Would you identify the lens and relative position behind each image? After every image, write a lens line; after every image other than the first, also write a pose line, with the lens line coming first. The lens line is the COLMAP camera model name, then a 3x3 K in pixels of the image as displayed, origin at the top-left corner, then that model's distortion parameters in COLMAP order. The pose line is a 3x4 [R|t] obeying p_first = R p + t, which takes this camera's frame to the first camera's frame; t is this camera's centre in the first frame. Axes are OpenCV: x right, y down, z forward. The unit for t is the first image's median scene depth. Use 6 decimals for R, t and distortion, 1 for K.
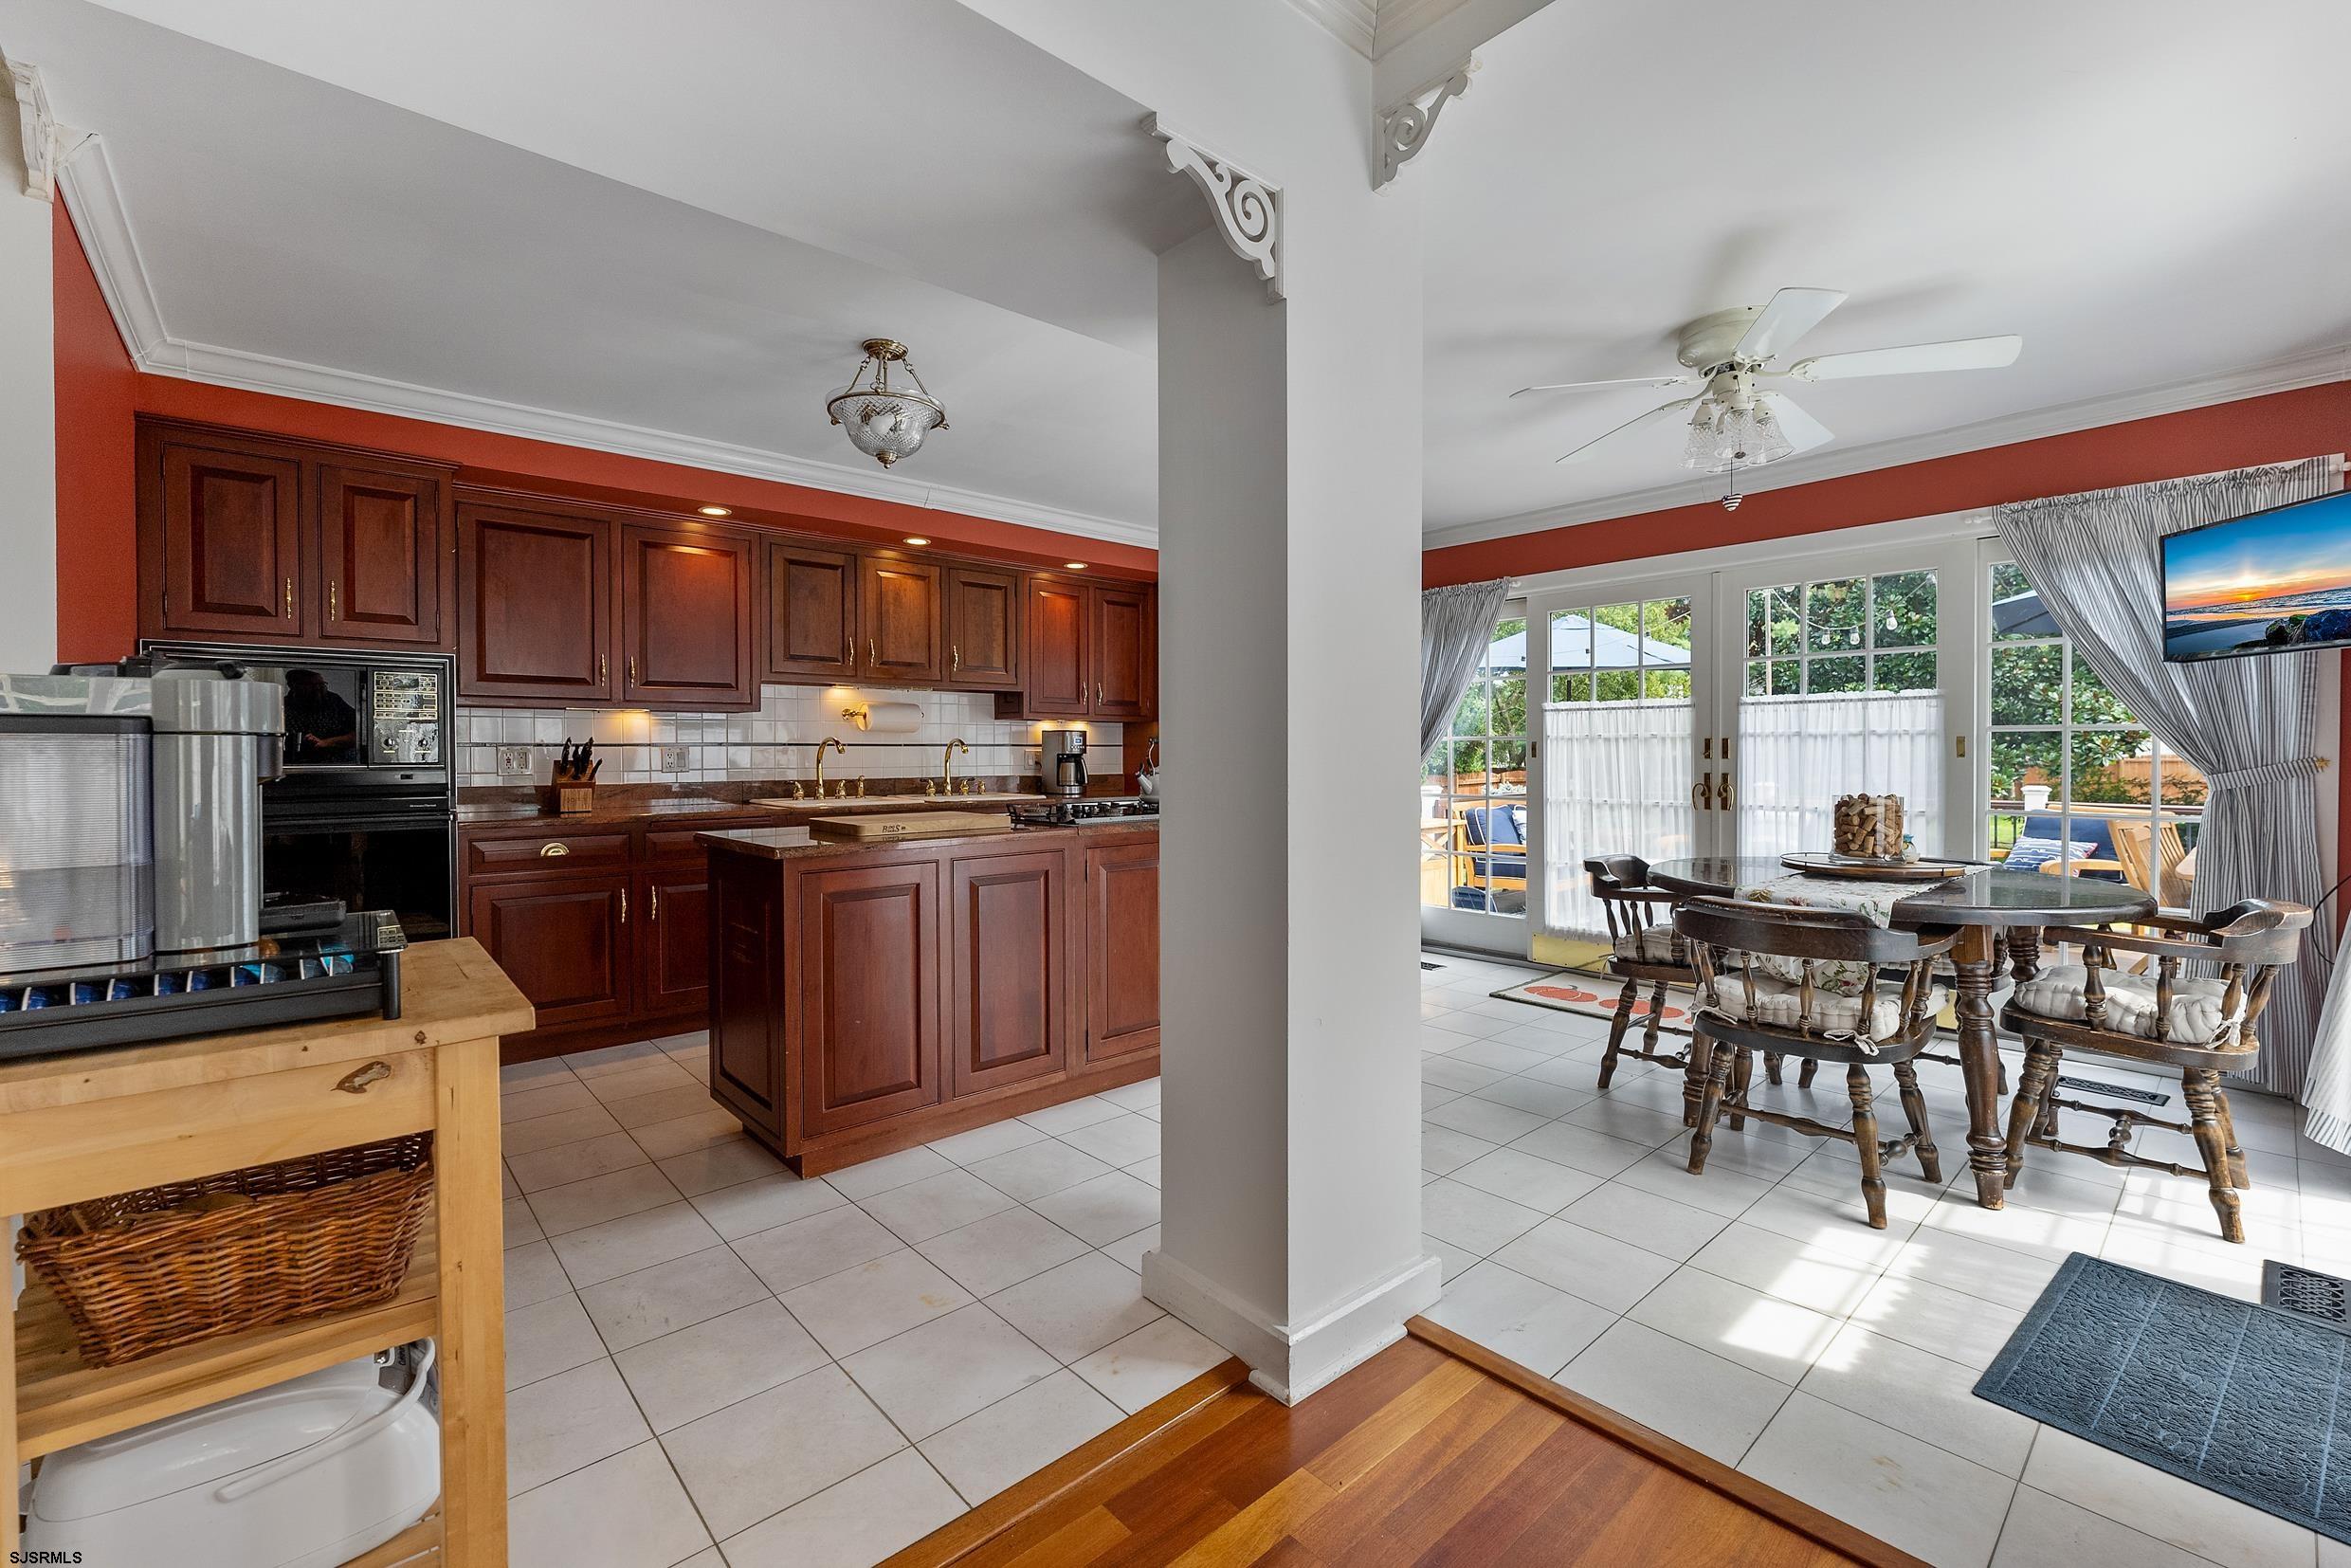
lens RADIAL K [[992.9, 0, 1166.5], [0, 992.9, 764.3], [0, 0, 1]] dist [-0.004284, -0.000134]
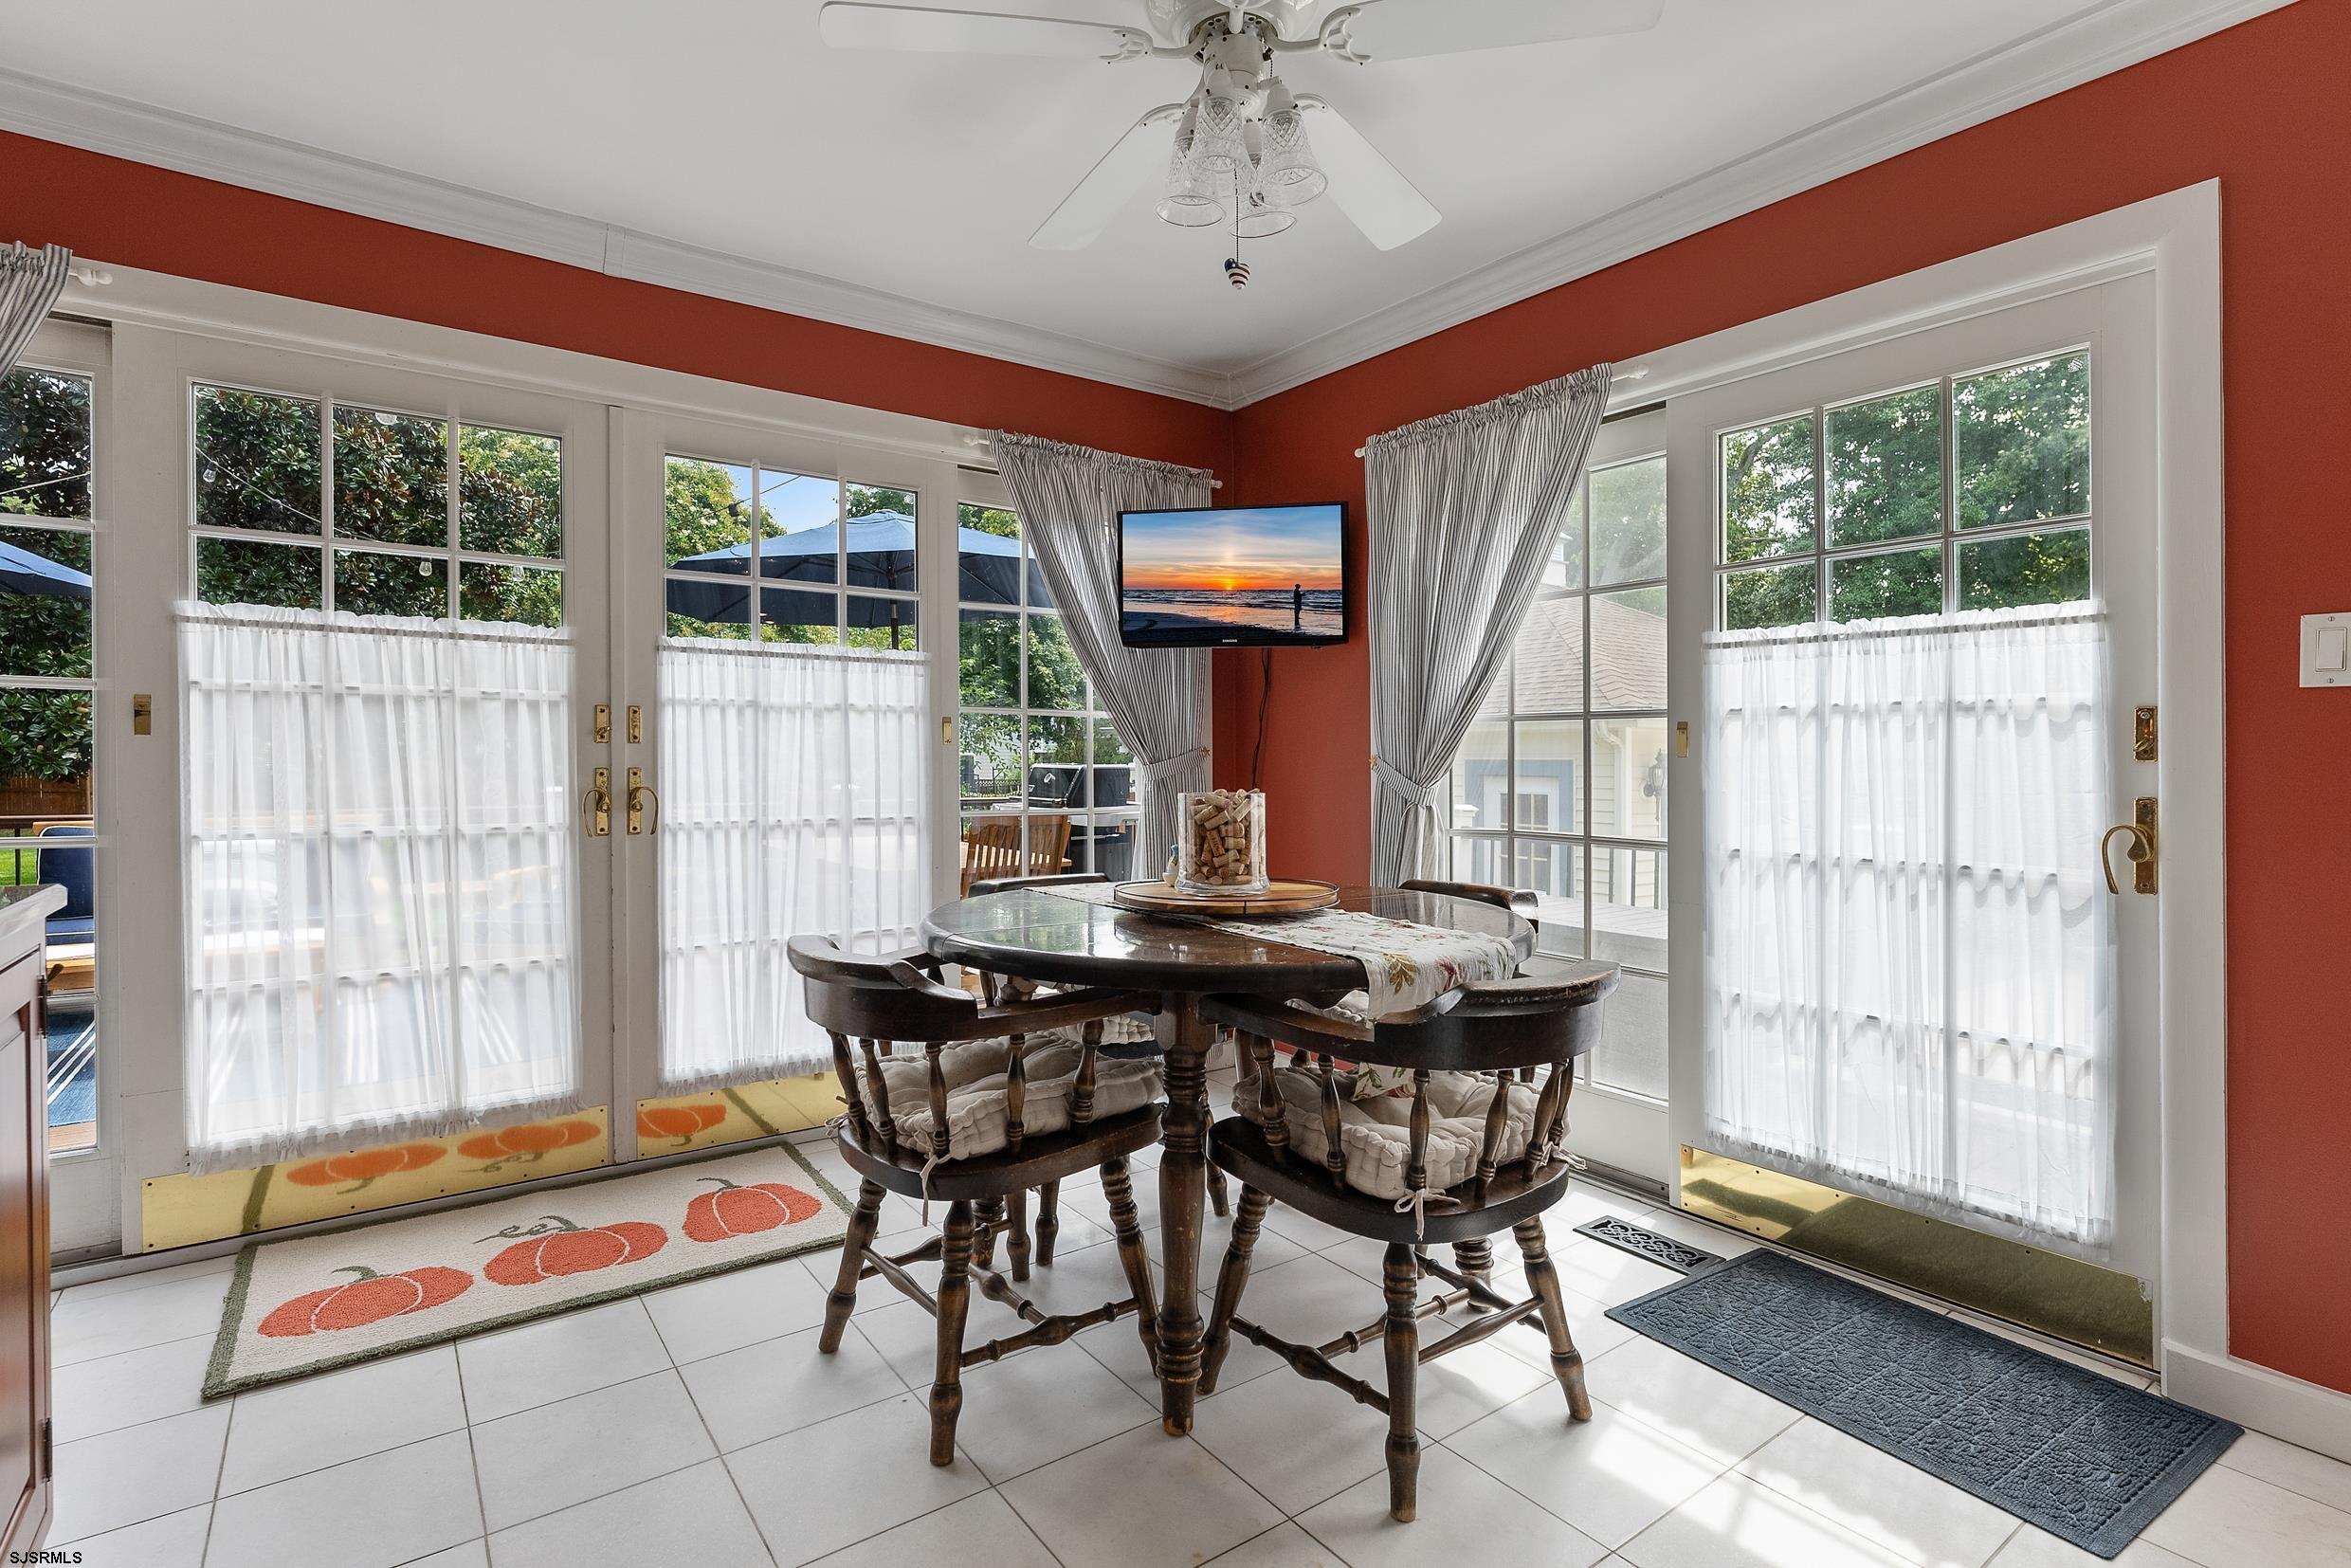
lens RADIAL K [[1129.7, 0, 1182.8], [0, 1129.7, 767.2], [0, 0, 1]] dist [0.001885, 0.000116]
pose [[0.090975, -0.002969, 0.995849, -0.053420], [0.007517, 0.999969, 0.002295, 0.010023], [-0.995825, 0.007277, 0.090994, 0.696165]]
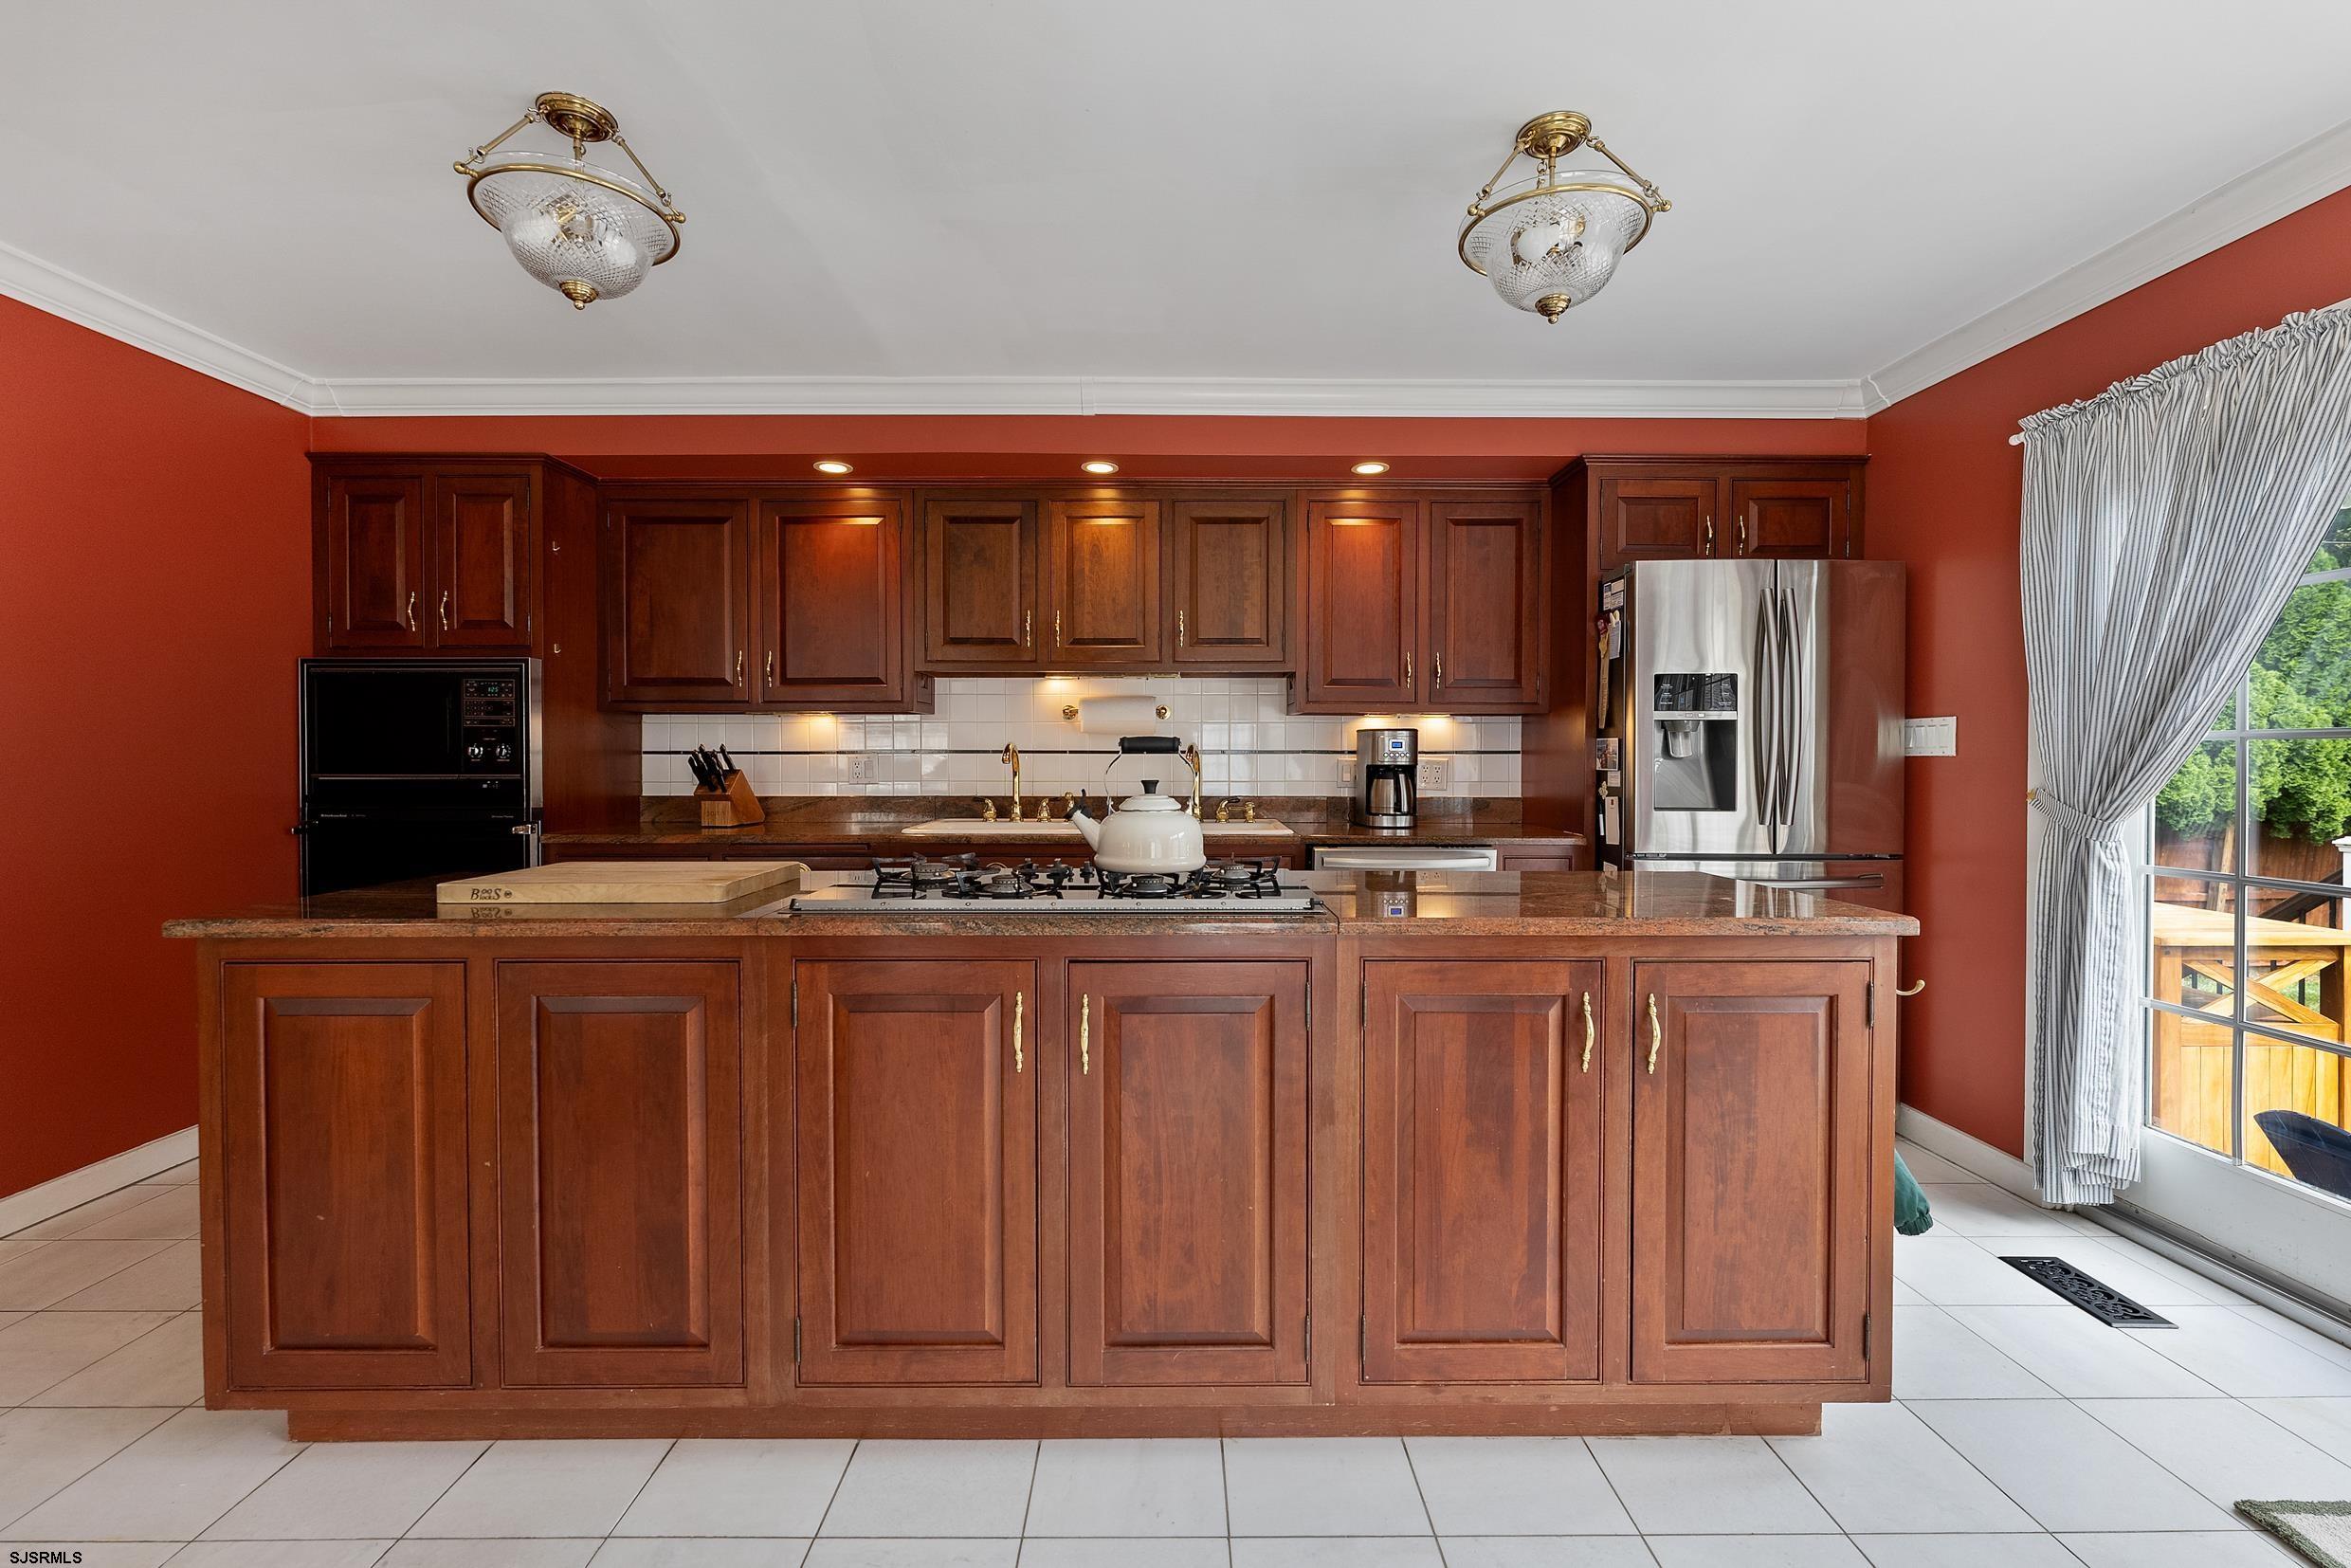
lens RADIAL K [[982.1, 0, 1159.2], [0, 982.1, 772.2], [0, 0, 1]] dist [-0.003018, -0.000186]
pose [[0.753533, 0.013280, -0.657276, 0.295118], [-0.010627, 0.999911, 0.008020, -0.013268], [0.657325, 0.000941, 0.753607, 0.589396]]
